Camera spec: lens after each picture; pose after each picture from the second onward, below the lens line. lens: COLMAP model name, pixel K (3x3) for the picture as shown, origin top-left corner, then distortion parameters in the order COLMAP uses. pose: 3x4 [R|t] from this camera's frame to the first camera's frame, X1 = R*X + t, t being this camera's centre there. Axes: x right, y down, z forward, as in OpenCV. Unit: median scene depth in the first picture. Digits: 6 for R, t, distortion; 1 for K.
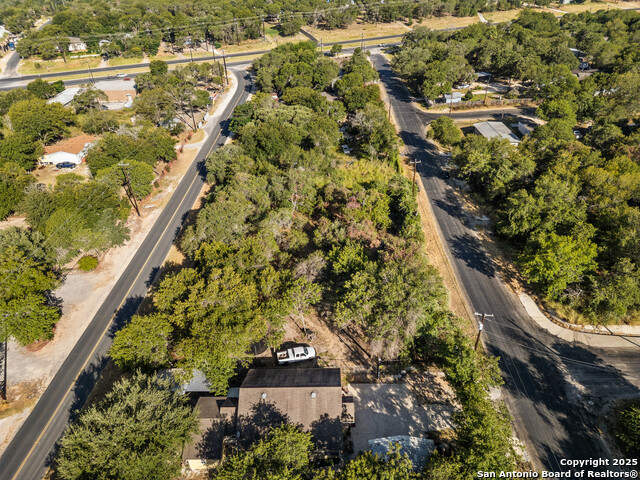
lens RADIAL K [[446.1, 0, 319.5], [0, 446.1, 239.3], [0, 0, 1]] dist [0.050145, -0.035123]
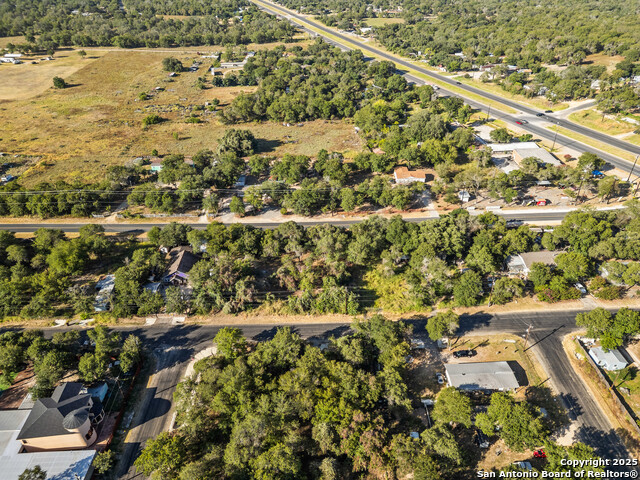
lens RADIAL K [[446.1, 0, 321.8], [0, 446.1, 236.7], [0, 0, 1]] dist [0.050145, -0.035123]
pose [[0.033309, 0.573736, -0.818363, 1.349668], [-0.520605, 0.708920, 0.475818, -0.978796], [0.853148, 0.410194, 0.322303, 0.452467]]
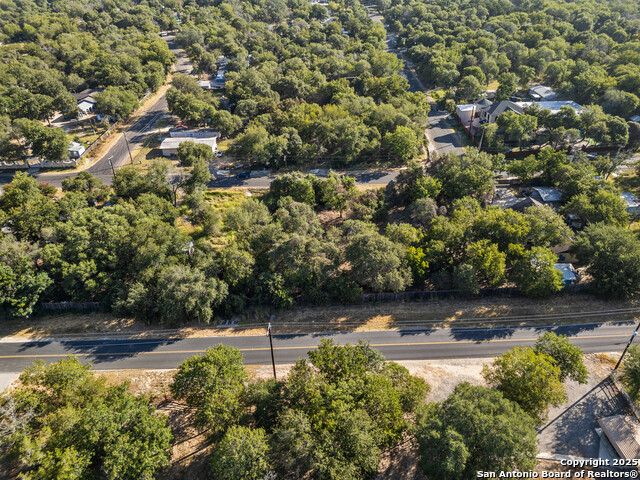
lens RADIAL K [[446.1, 0, 320.4], [0, 446.1, 241.0], [0, 0, 1]] dist [0.050145, -0.035123]
pose [[-0.014785, -0.531732, 0.846783, -0.974319], [0.570985, 0.690725, 0.443706, -0.530156], [-0.820827, 0.490061, 0.293399, 0.737098]]
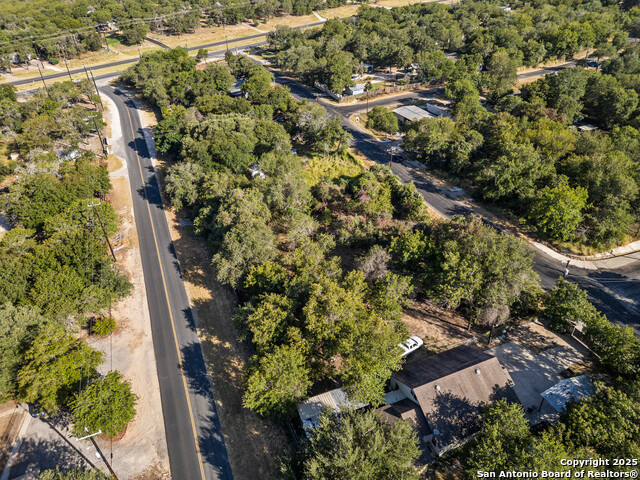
lens RADIAL K [[446.1, 0, 320.0], [0, 446.1, 241.5], [0, 0, 1]] dist [0.050145, -0.035123]
pose [[0.917950, -0.220216, 0.329958, -0.364464], [0.220338, 0.974701, 0.037537, -0.039683], [-0.329876, 0.038245, 0.943249, 0.071548]]
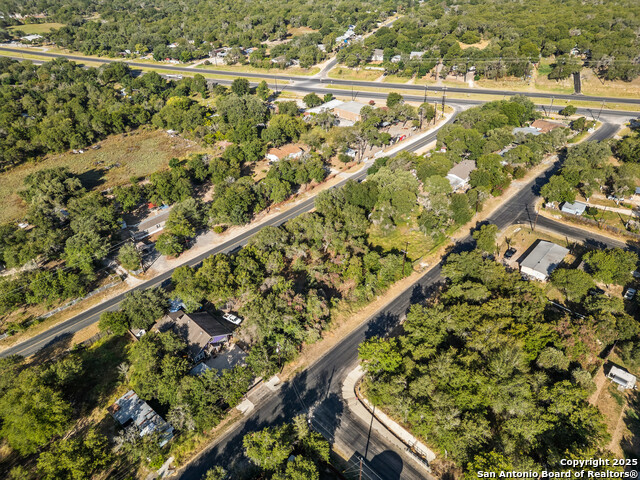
lens RADIAL K [[446.1, 0, 320.8], [0, 446.1, 239.7], [0, 0, 1]] dist [0.050145, -0.035123]
pose [[0.722153, 0.398533, -0.565390, 0.836059], [-0.363448, 0.914045, 0.180074, -0.382555], [0.588558, 0.075449, 0.804927, -0.249203]]
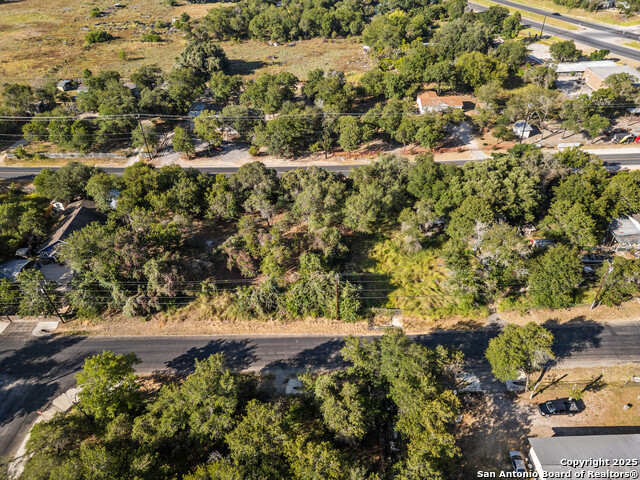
lens RADIAL K [[446.1, 0, 321.2], [0, 446.1, 239.0], [0, 0, 1]] dist [0.050145, -0.035123]
pose [[0.012062, 0.646707, -0.762643, 0.813585], [-0.513898, 0.658274, 0.550077, -0.672666], [0.857767, 0.385285, 0.340281, 0.741364]]
